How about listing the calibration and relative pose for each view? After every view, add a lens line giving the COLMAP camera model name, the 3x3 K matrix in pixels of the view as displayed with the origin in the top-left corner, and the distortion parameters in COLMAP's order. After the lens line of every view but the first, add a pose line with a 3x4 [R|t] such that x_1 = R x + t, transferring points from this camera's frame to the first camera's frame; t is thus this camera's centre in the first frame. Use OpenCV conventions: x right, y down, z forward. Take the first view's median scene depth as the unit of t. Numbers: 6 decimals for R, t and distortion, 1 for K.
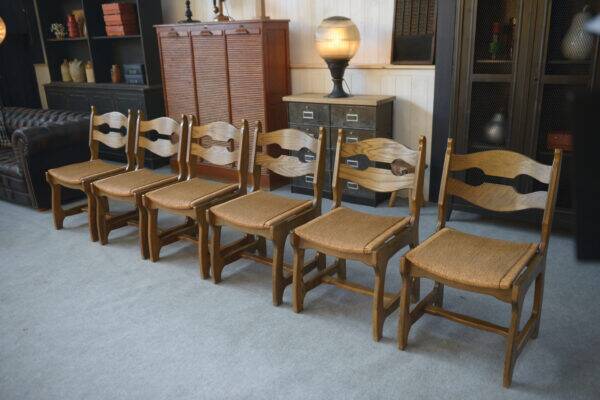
lens RADIAL K [[536.2, 0, 299.6], [0, 536.2, 201.0], [0, 0, 1]] dist [0.007637, -0.017767]
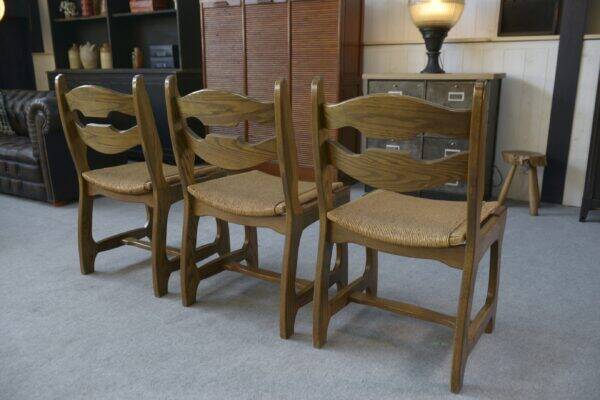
lens RADIAL K [[536.2, 0, 299.4], [0, 536.2, 200.8], [0, 0, 1]] dist [0.007637, -0.017767]
pose [[0.997891, 0.017757, 0.062437, -0.172180], [-0.013537, 0.997636, -0.067367, 0.056922], [-0.063486, 0.066379, 0.995773, 0.186073]]
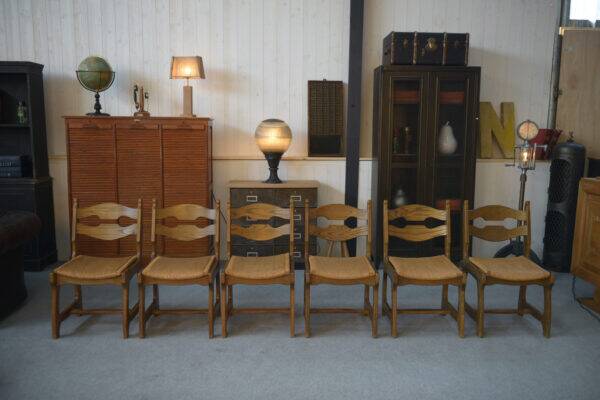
lens RADIAL K [[544.7, 0, 303.4], [0, 544.7, 199.3], [0, 0, 1]] dist [0.029476, -0.004153]
pose [[0.774167, -0.045286, 0.631360, -0.614545], [0.156209, 0.980256, -0.121231, 0.001495], [-0.613404, 0.192477, 0.765956, 0.025504]]
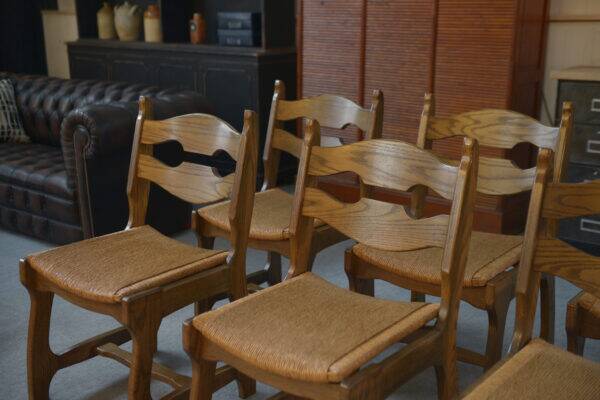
lens RADIAL K [[783.0, 0, 297.0], [0, 783.0, 197.9], [0, 0, 1]] dist [0.116192, 0.000000]
pose [[0.997862, 0.047990, -0.044372, -0.238585], [-0.050577, 0.996968, -0.059131, -0.005886], [0.041399, 0.061249, 0.997264, 0.189144]]
